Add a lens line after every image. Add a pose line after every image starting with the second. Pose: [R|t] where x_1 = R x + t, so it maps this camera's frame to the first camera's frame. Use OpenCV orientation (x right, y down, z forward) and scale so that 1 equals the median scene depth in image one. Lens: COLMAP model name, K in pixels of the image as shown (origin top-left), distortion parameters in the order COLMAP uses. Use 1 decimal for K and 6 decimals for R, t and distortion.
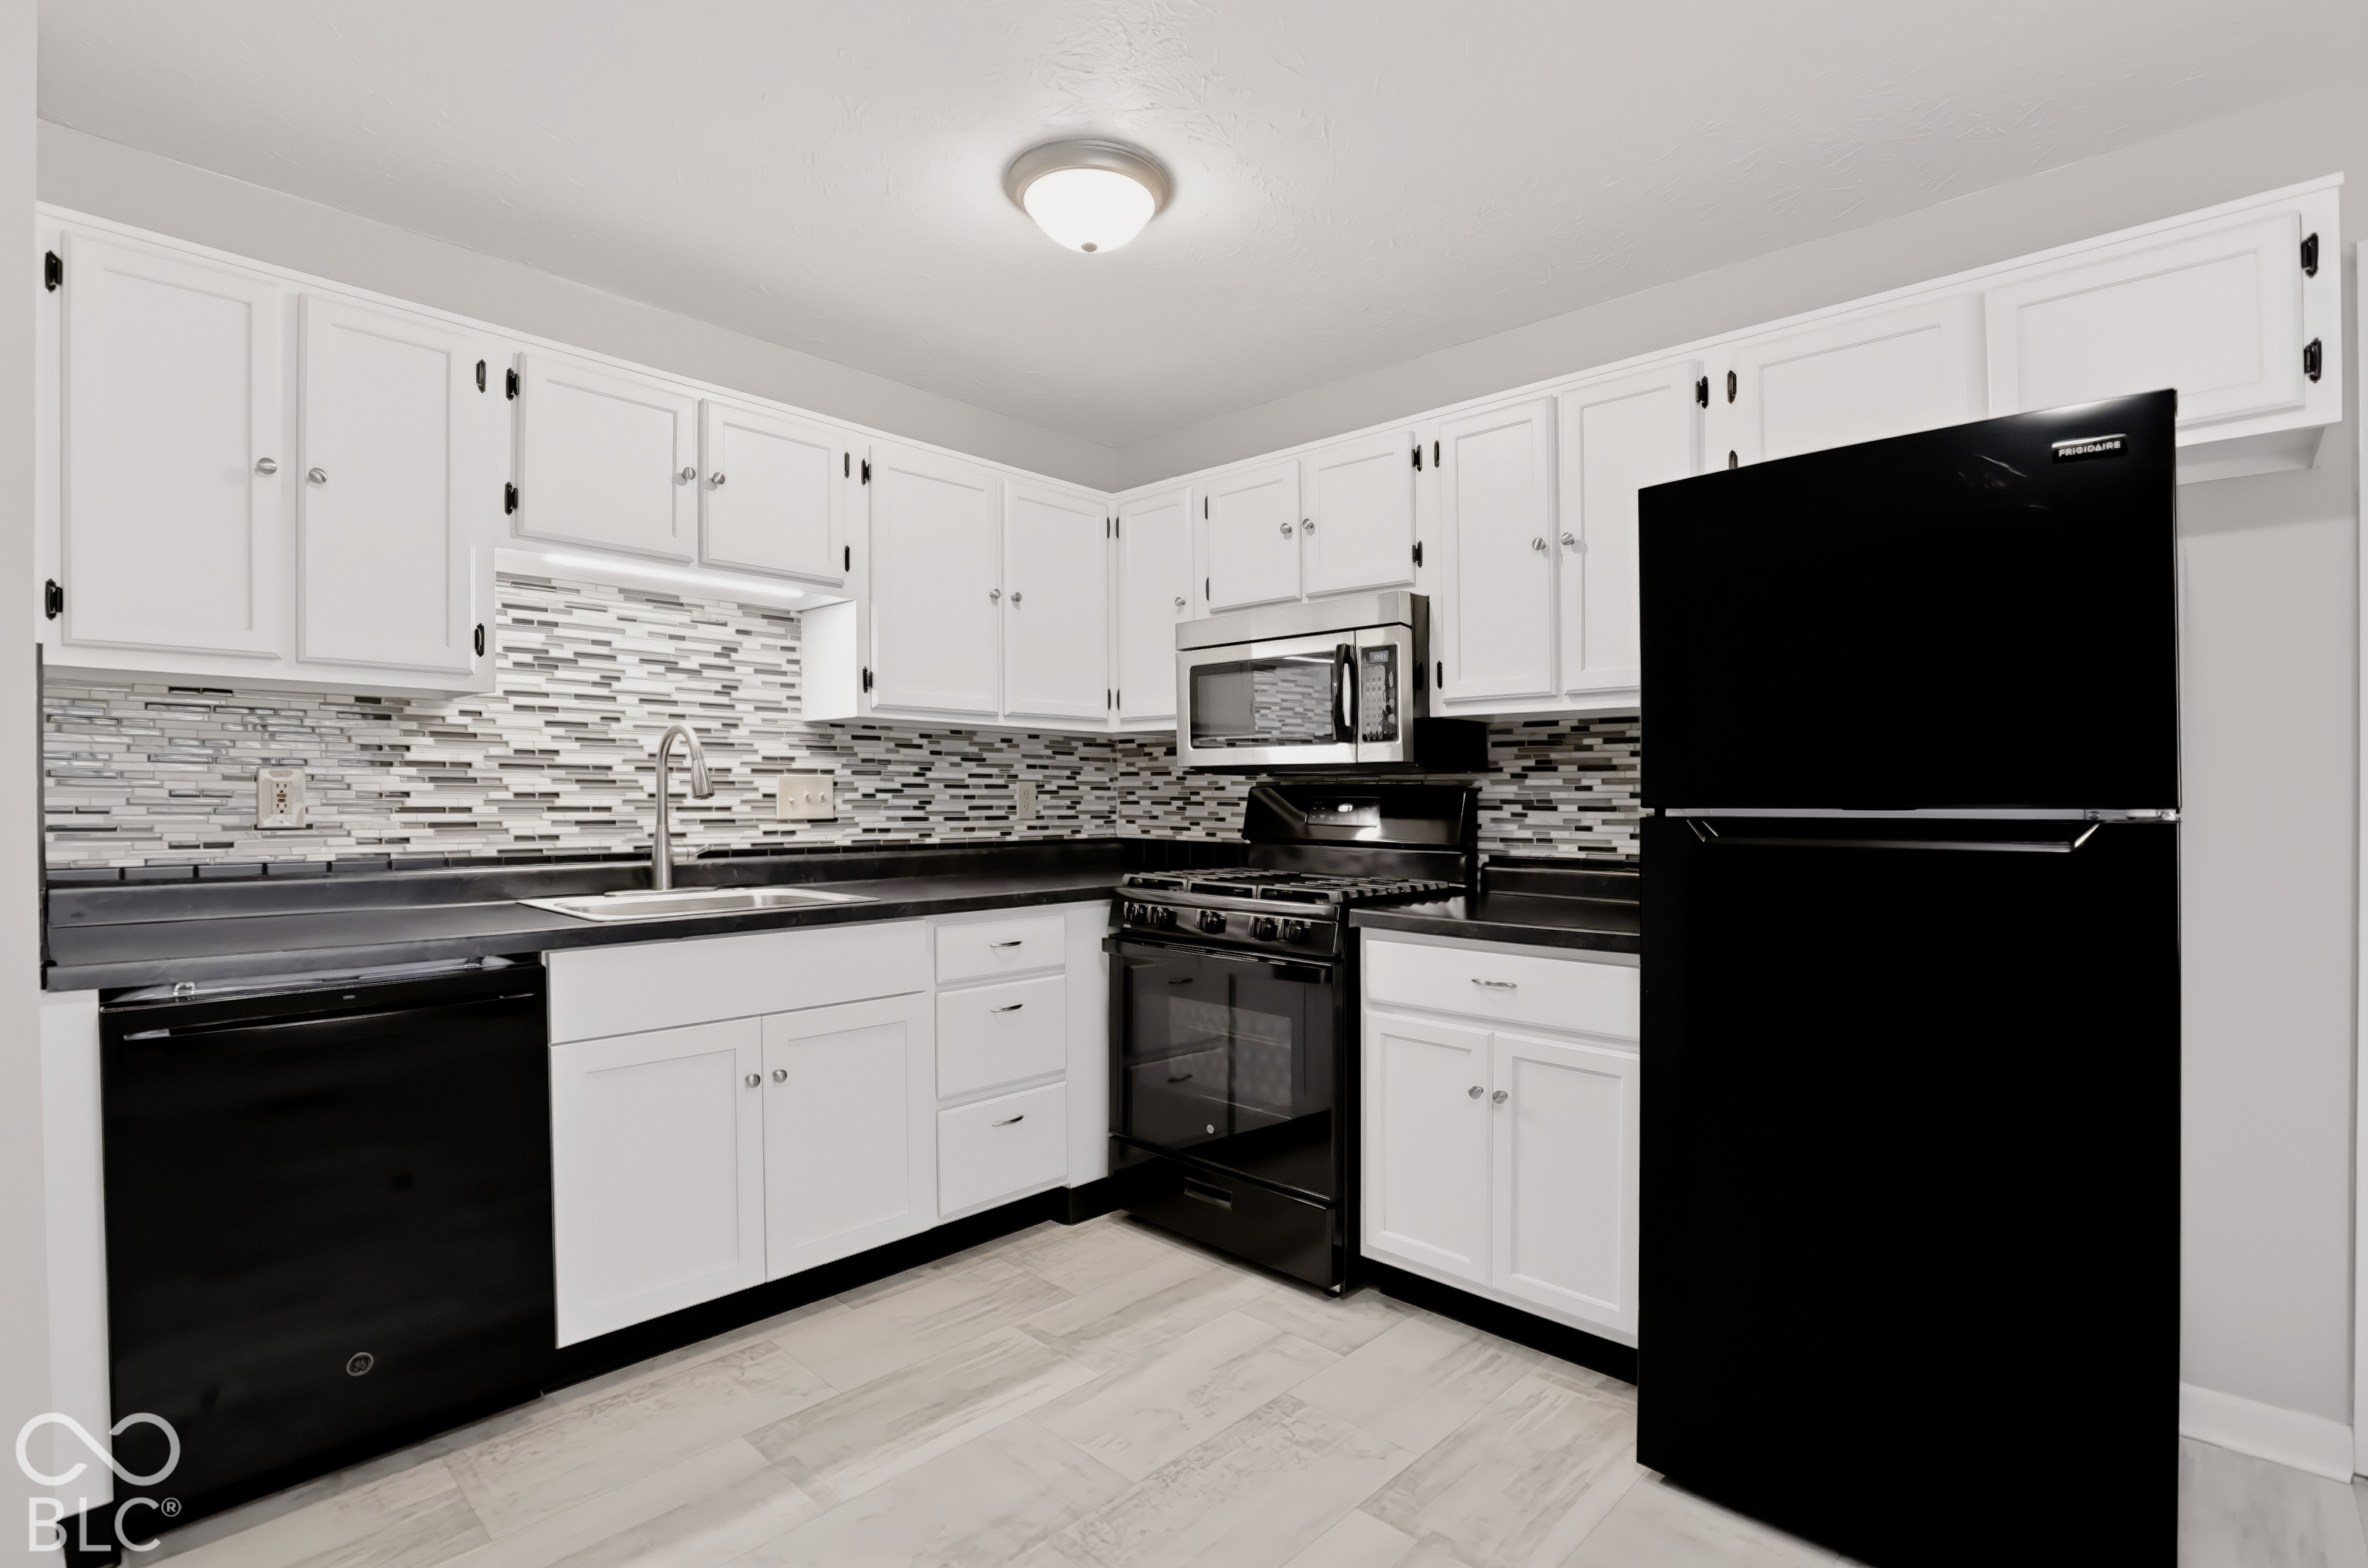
lens RADIAL K [[1096.6, 0, 1176.2], [0, 1096.6, 783.7], [0, 0, 1]] dist [-0.026113, 0.000165]
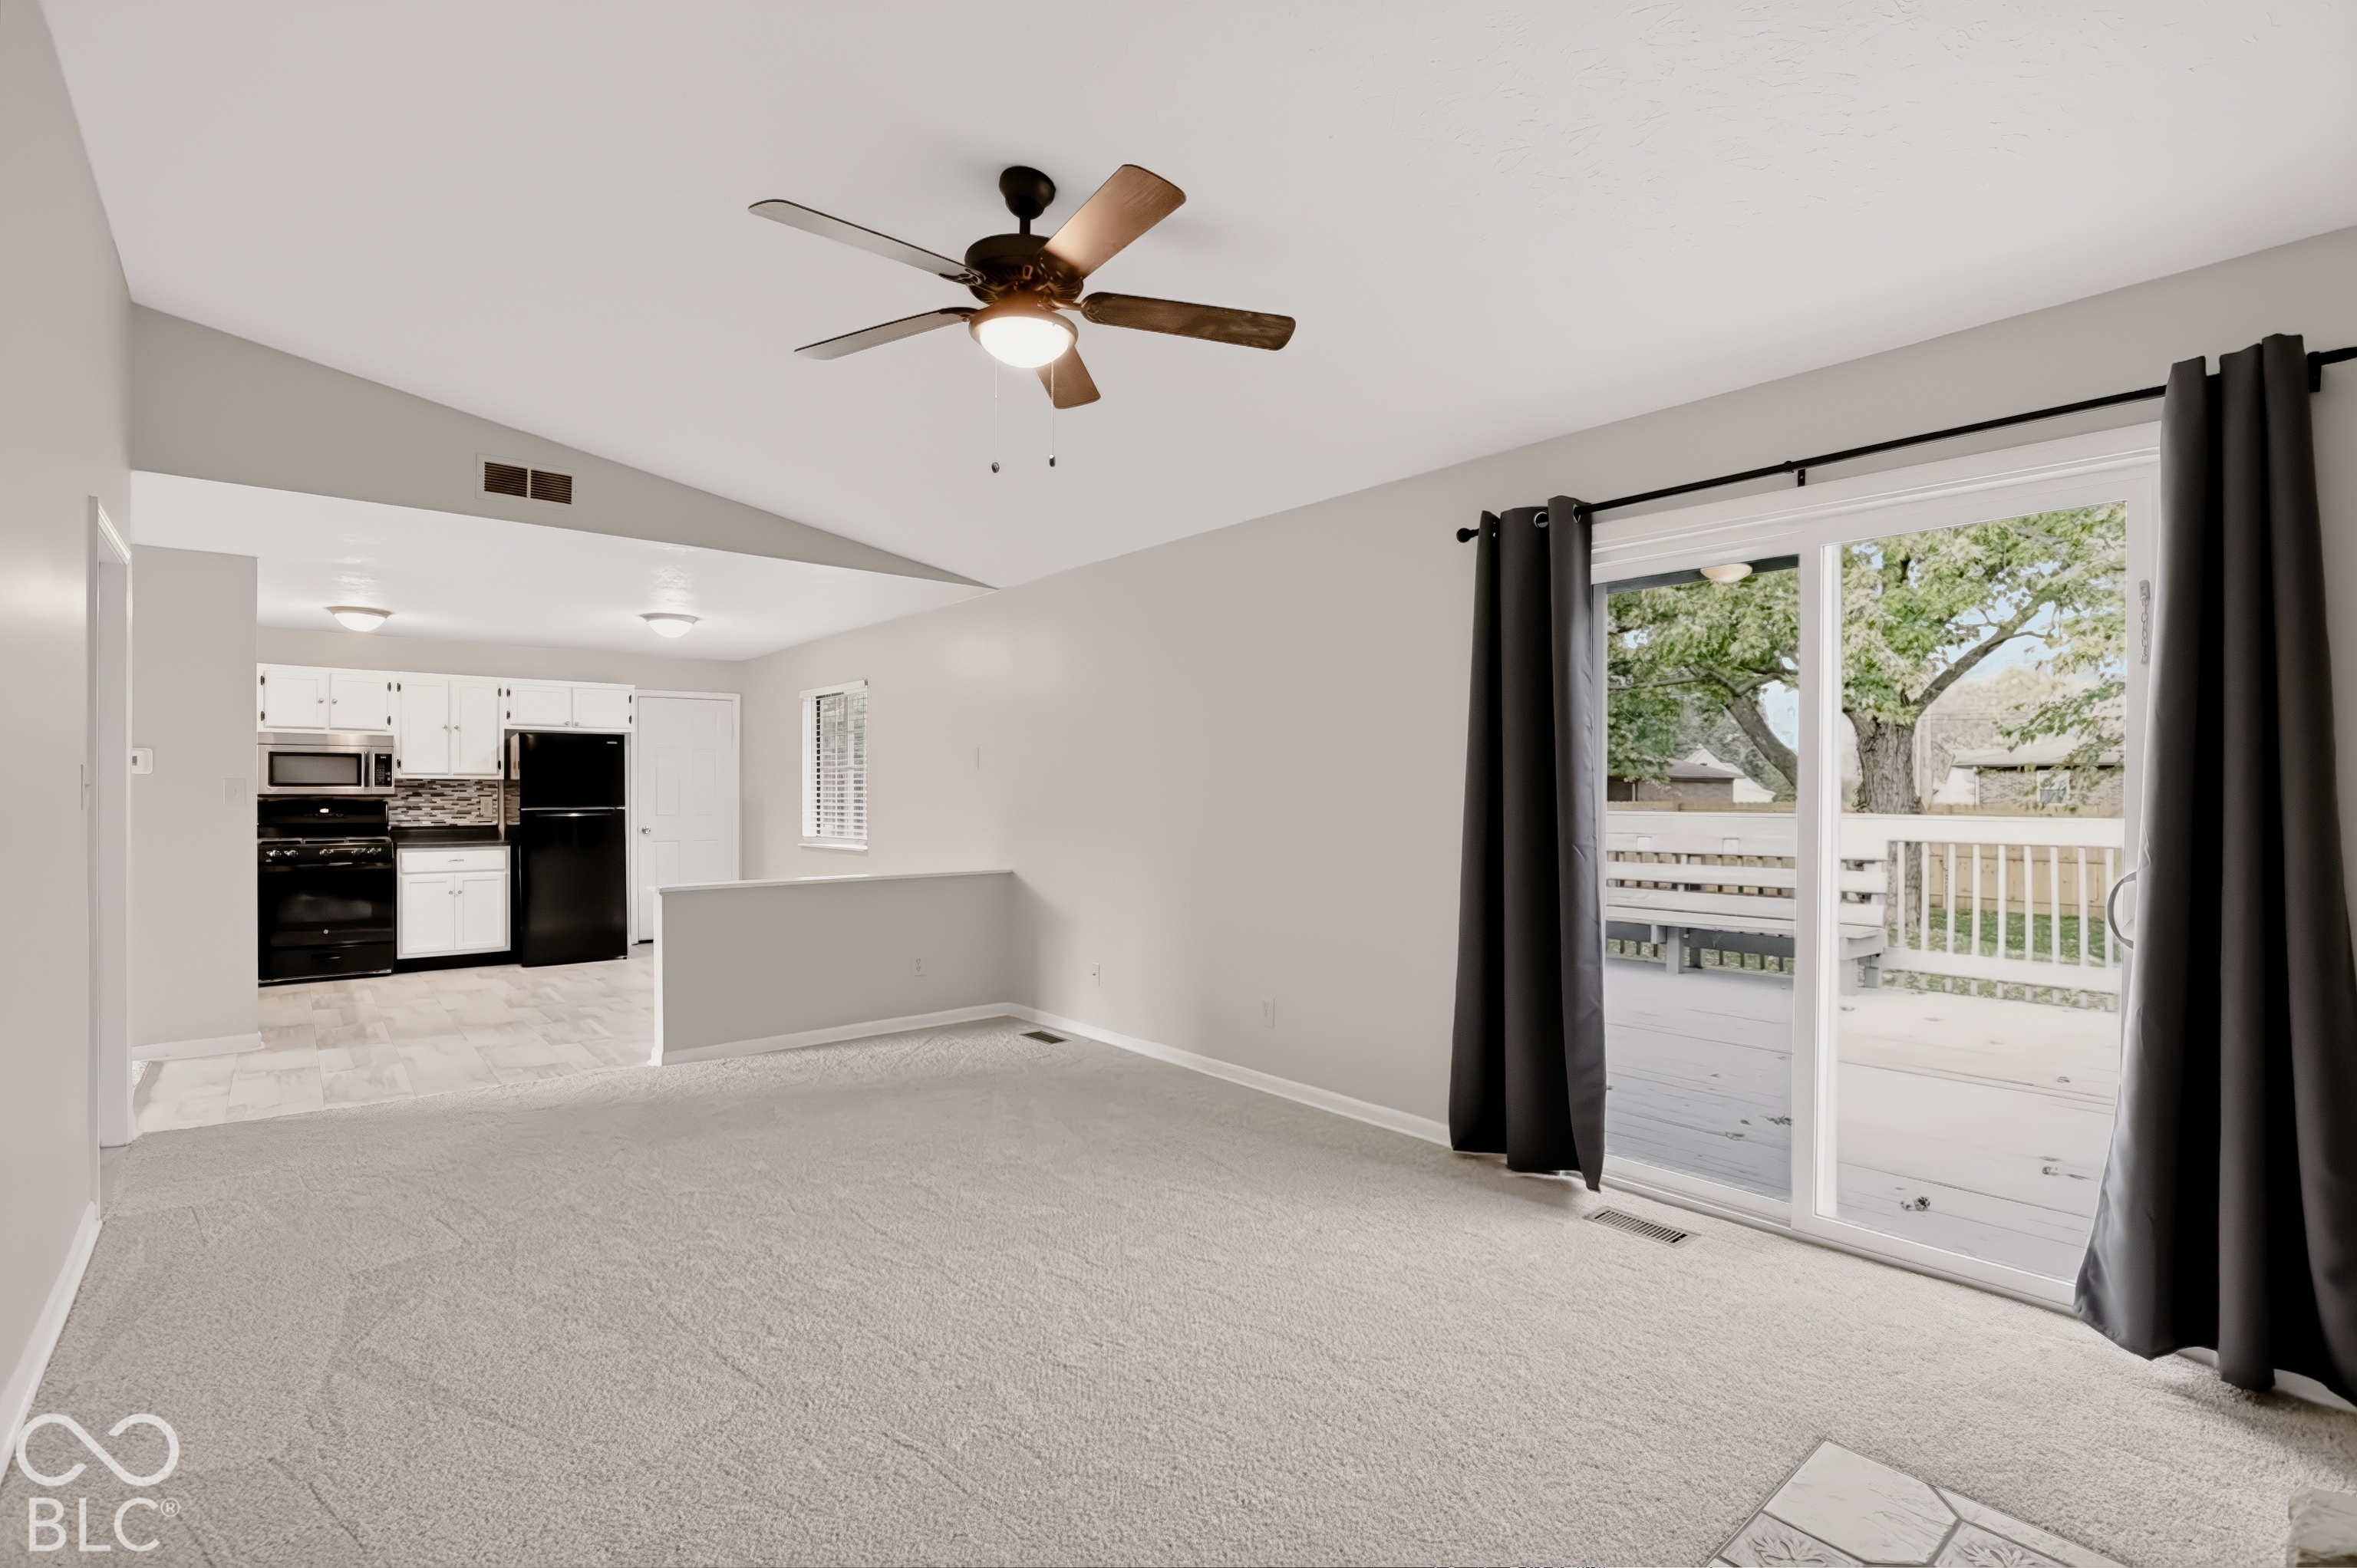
lens RADIAL K [[1091.4, 0, 1185.4], [0, 1091.4, 775.5], [0, 0, 1]] dist [-0.026113, 0.000165]
pose [[0.092604, 0.009537, 0.995657, -2.456923], [-0.009258, 0.999919, -0.008716, -0.064635], [-0.995660, -0.008411, 0.092685, -1.366400]]
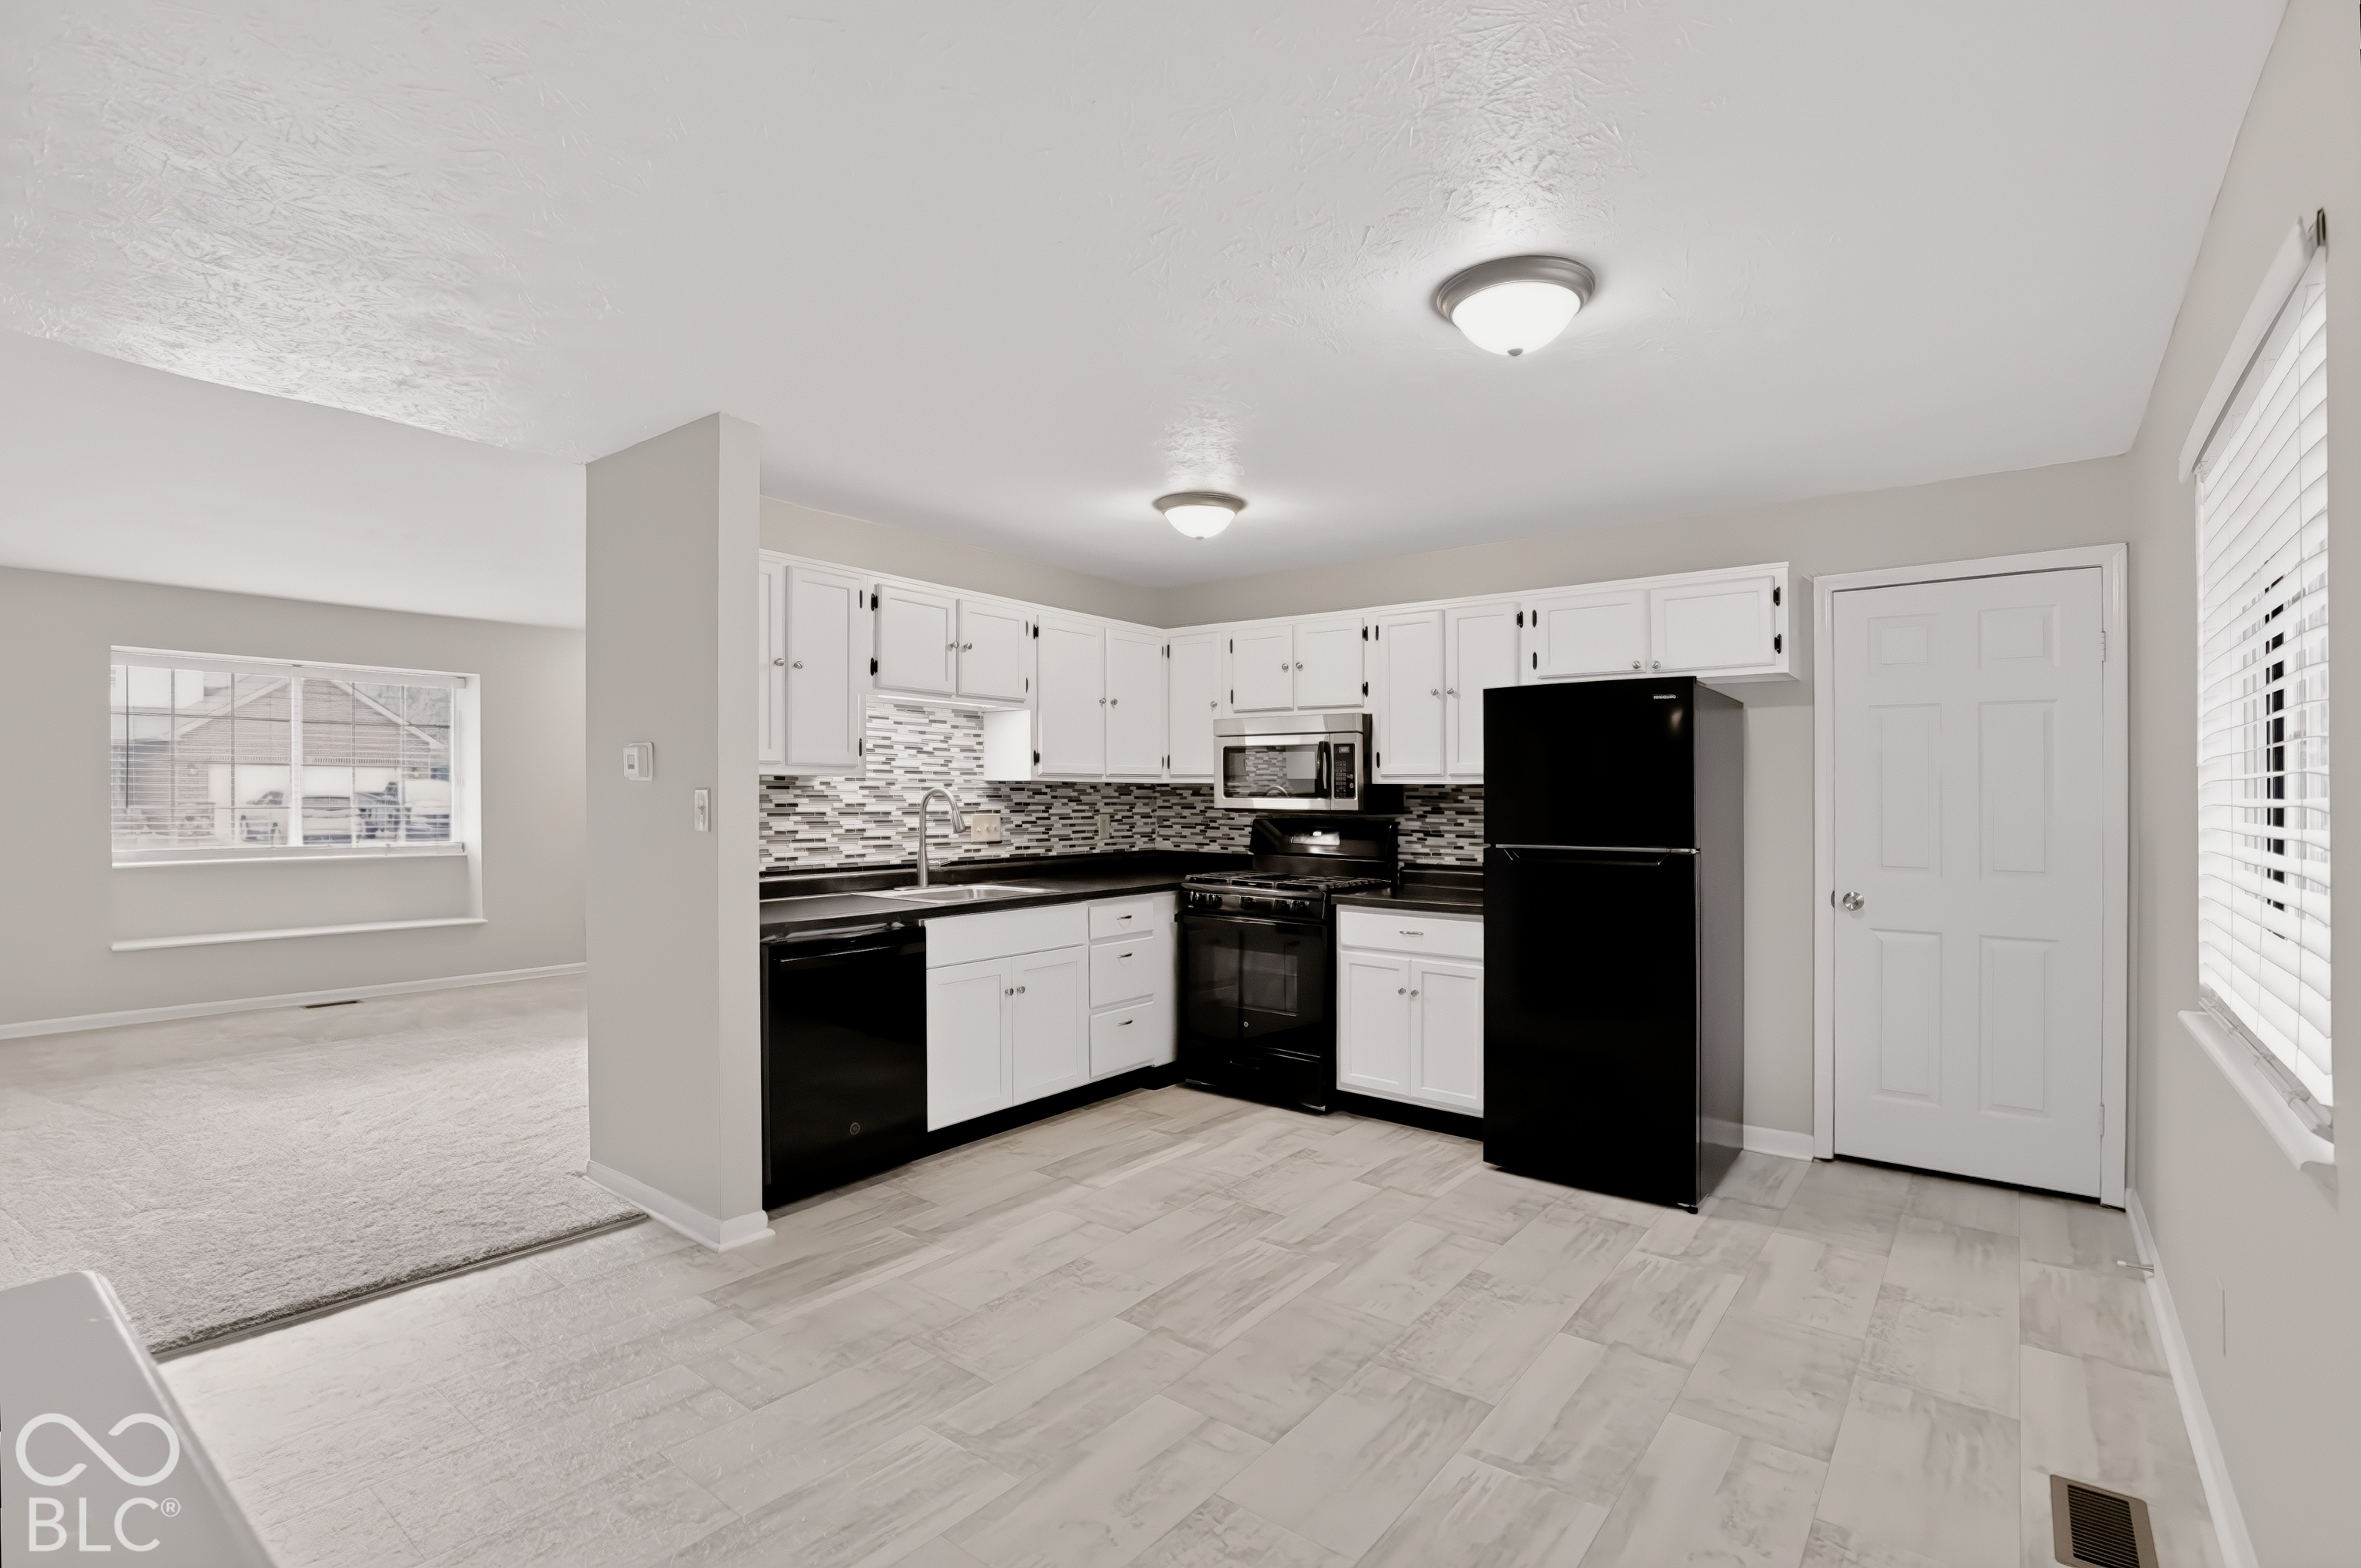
lens RADIAL K [[1093.4, 0, 1173.7], [0, 1093.4, 770.0], [0, 0, 1]] dist [-0.026113, 0.000165]
pose [[0.995426, 0.003861, 0.095460, -0.255088], [-0.003096, 0.999962, -0.008160, -0.069696], [-0.095488, 0.007827, 0.995400, -0.715869]]
